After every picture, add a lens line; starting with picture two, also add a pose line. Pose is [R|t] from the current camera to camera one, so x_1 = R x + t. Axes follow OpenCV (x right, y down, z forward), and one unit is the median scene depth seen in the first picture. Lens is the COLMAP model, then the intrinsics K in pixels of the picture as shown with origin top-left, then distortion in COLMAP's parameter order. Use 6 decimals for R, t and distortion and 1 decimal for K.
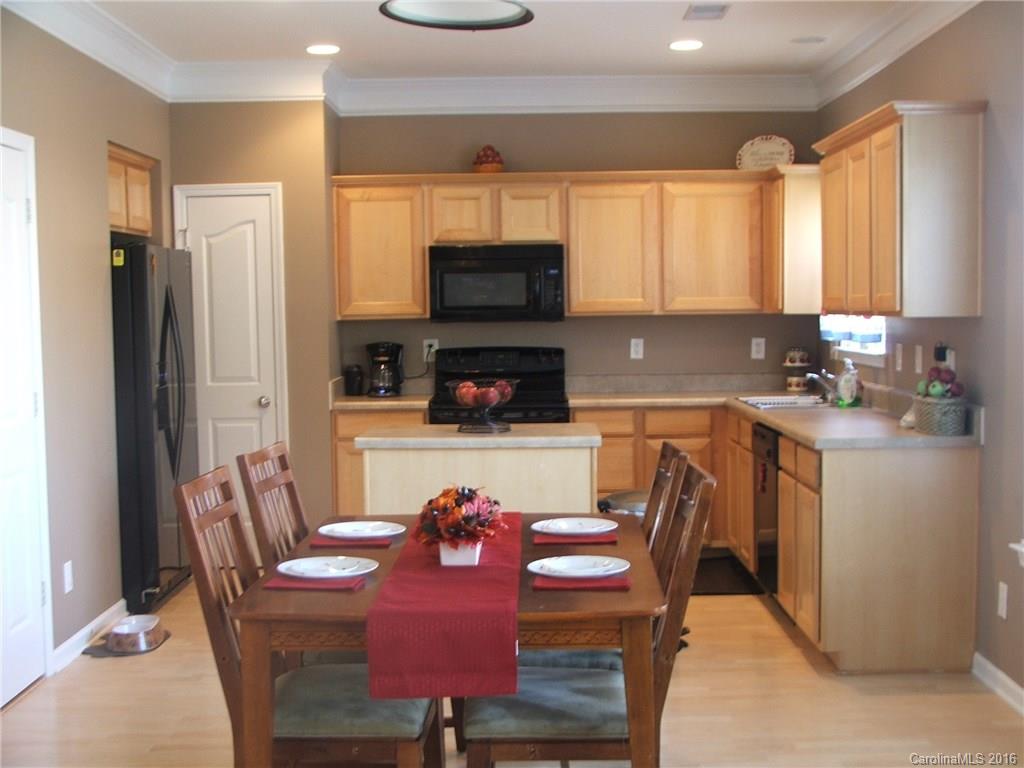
lens RADIAL K [[1413.7, 0, 514.4], [0, 1413.7, 381.3], [0, 0, 1]] dist [-0.026043, 0.000000]
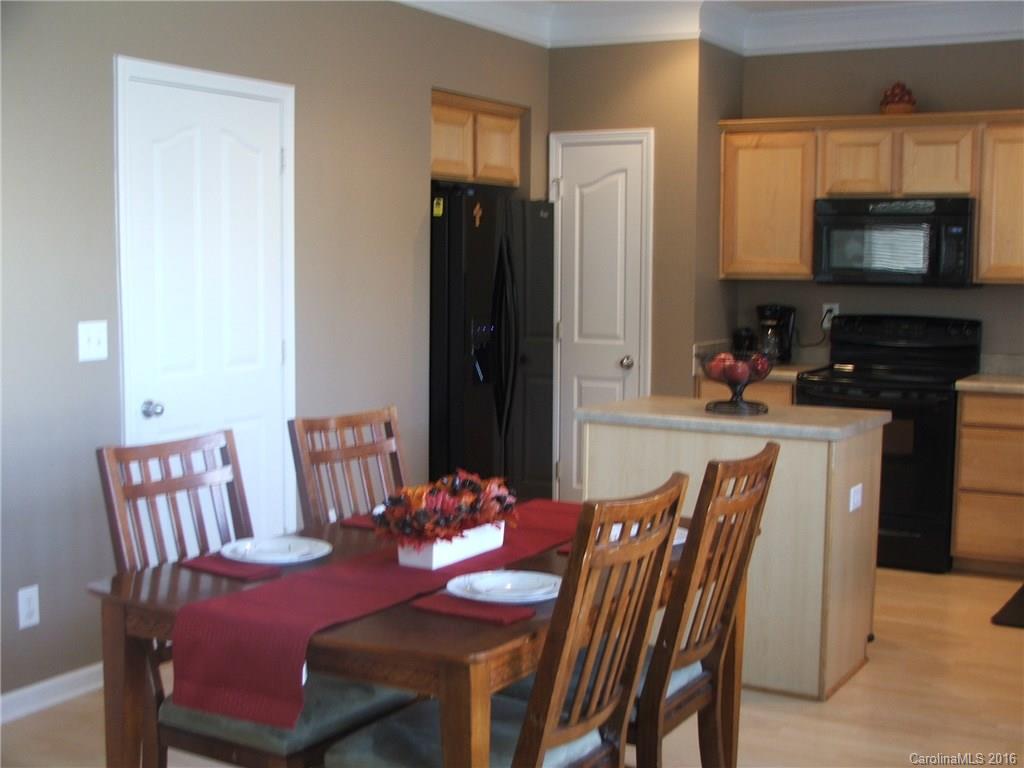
lens RADIAL K [[1413.7, 0, 511.4], [0, 1413.7, 387.6], [0, 0, 1]] dist [-0.026043, 0.000000]
pose [[0.887901, 0.067710, -0.455024, 0.181000], [-0.050821, 0.997492, 0.049262, -0.010953], [0.457218, -0.020615, 0.889116, 0.119259]]
